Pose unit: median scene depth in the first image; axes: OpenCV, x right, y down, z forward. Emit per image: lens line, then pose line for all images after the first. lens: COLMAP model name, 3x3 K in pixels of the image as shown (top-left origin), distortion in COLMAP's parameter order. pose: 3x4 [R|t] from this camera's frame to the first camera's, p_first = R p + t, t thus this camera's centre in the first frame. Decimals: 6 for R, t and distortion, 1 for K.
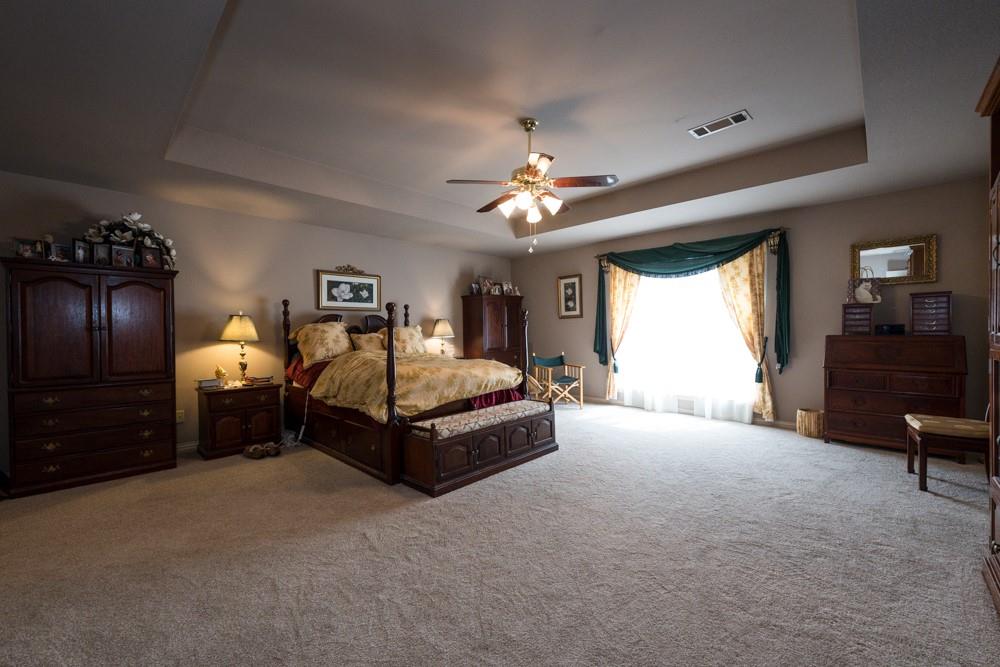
lens RADIAL K [[396.7, 0, 501.2], [0, 396.7, 333.4], [0, 0, 1]] dist [0.000834, -0.000384]
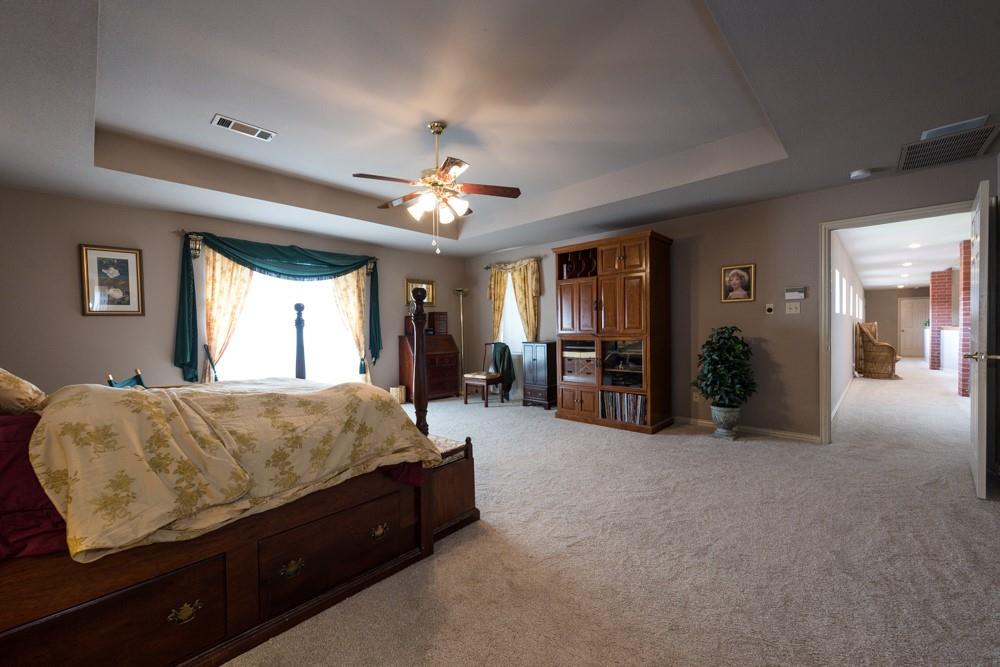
lens RADIAL K [[396.7, 0, 495.7], [0, 396.7, 333.2], [0, 0, 1]] dist [0.000834, -0.000384]
pose [[-0.003169, -0.000528, 0.999995, -0.498214], [0.022874, 0.999738, 0.000601, 0.001981], [-0.999733, 0.022876, -0.003156, 0.455728]]
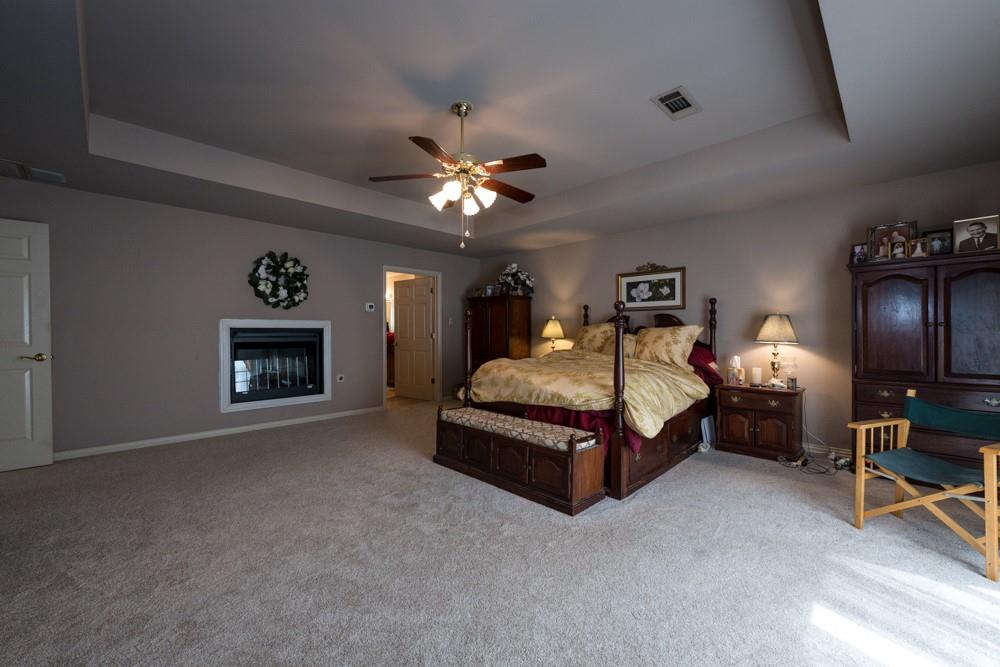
lens RADIAL K [[396.7, 0, 505.4], [0, 396.7, 331.0], [0, 0, 1]] dist [0.000834, -0.000384]
pose [[-0.009152, 0.012408, -0.999881, 0.769157], [-0.008471, 0.999886, 0.012486, -0.020210], [0.999922, 0.008585, -0.009046, 0.859552]]
